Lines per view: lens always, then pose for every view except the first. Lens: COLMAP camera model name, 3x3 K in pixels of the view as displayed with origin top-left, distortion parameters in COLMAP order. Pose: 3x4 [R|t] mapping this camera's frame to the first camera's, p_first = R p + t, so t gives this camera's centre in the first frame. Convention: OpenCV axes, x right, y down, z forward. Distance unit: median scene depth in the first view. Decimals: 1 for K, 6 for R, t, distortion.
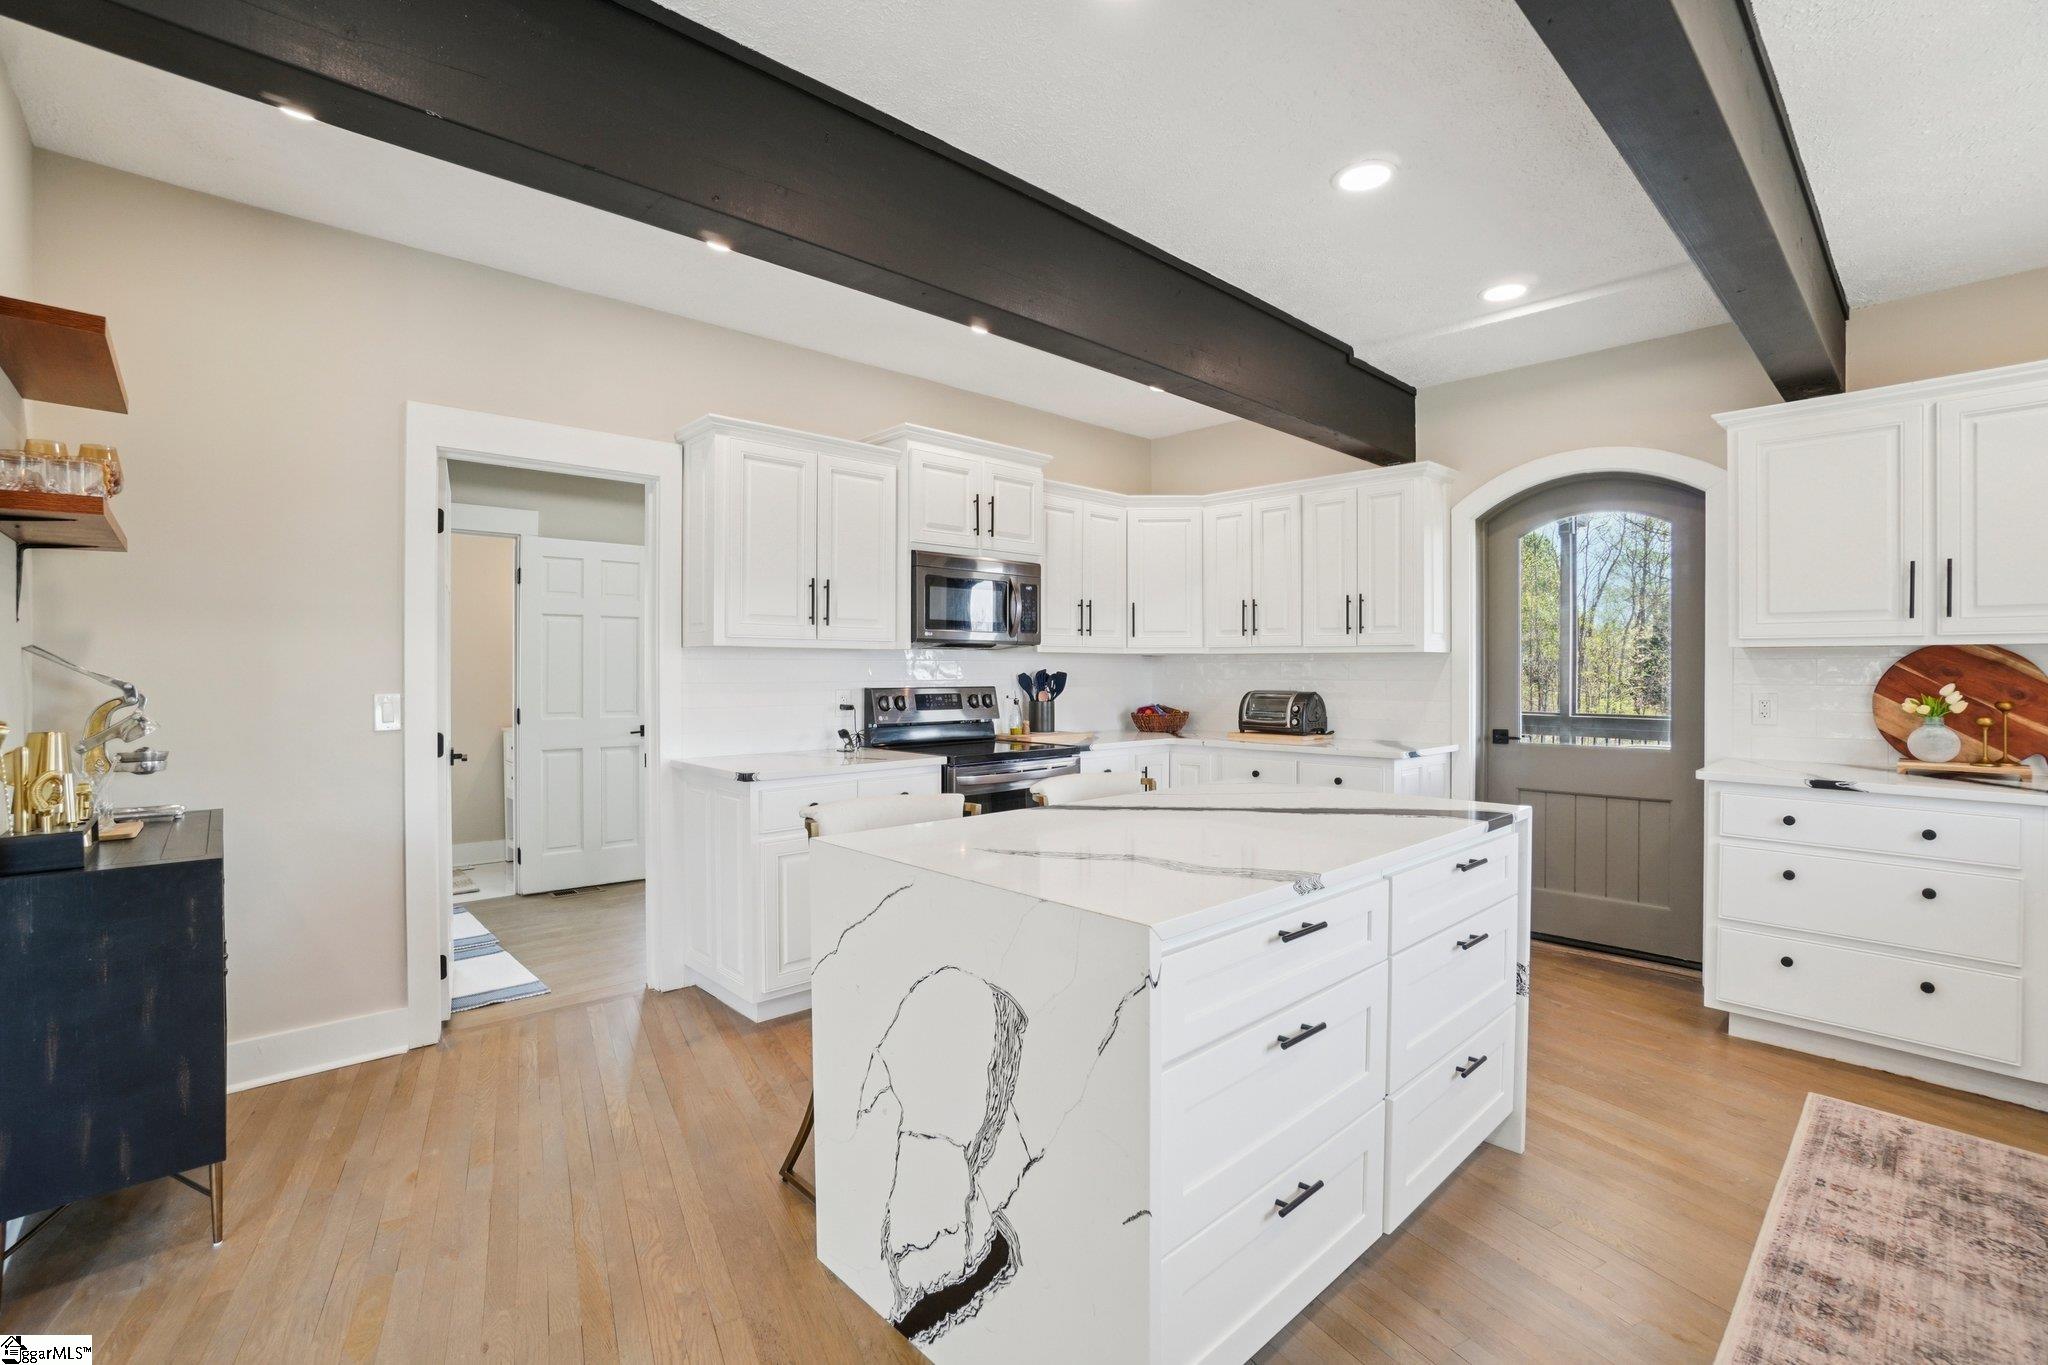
lens RADIAL K [[910.9, 0, 1026.8], [0, 910.9, 673.5], [0, 0, 1]] dist [-0.003311, 0.001689]
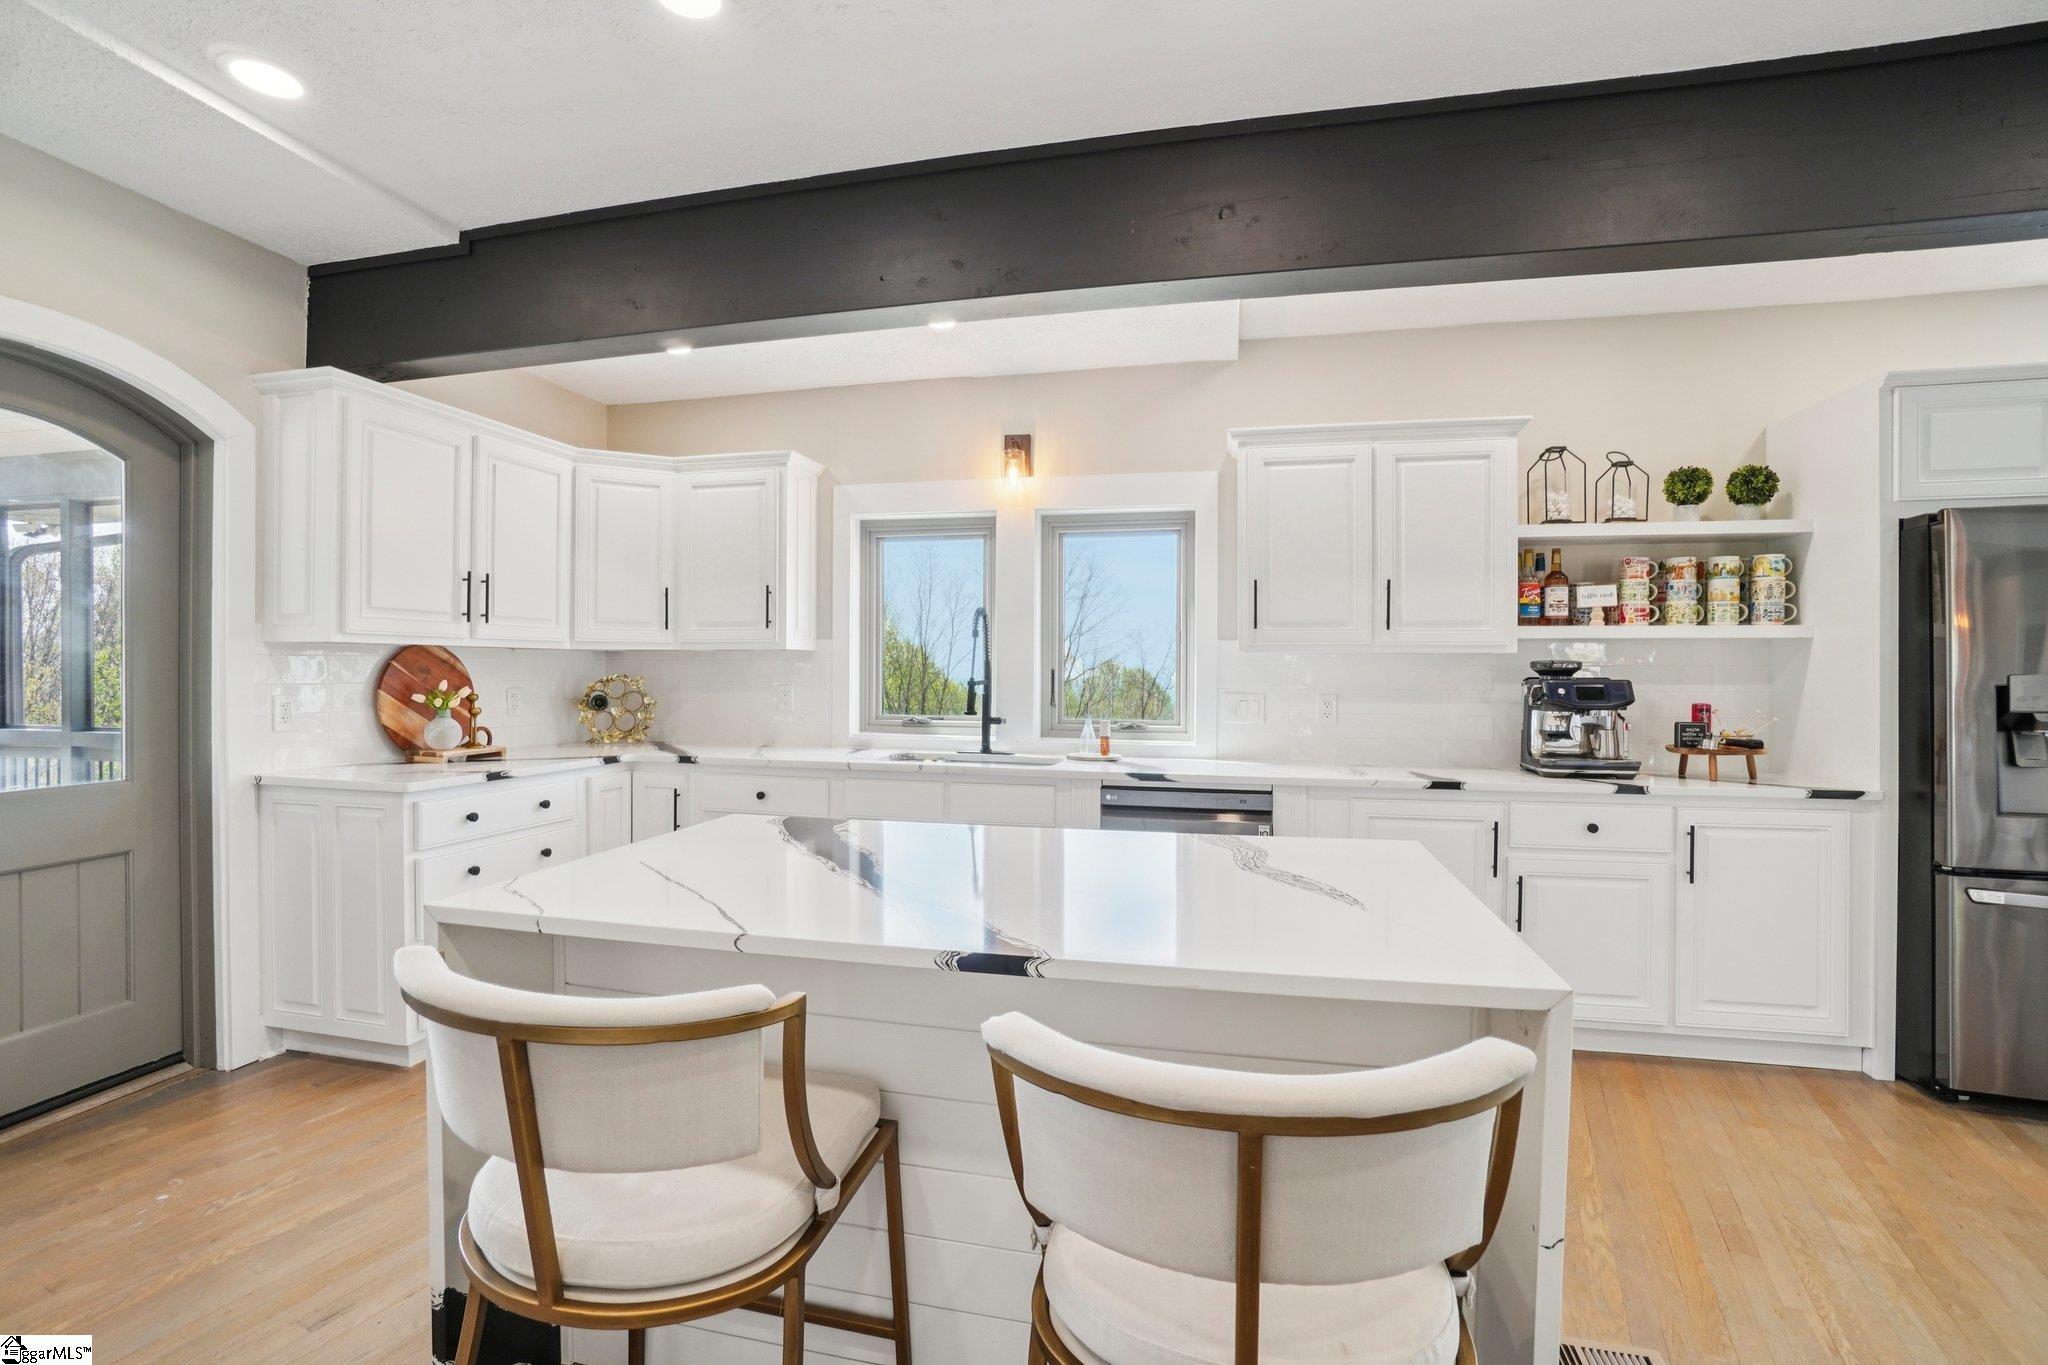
lens RADIAL K [[910.9, 0, 1026.3], [0, 910.9, 673.6], [0, 0, 1]] dist [-0.003311, 0.001689]
pose [[-0.540542, -0.012534, 0.841224, -0.309137], [-0.004184, 0.999917, 0.012210, -0.011867], [-0.841307, 0.003080, -0.540550, 0.914383]]
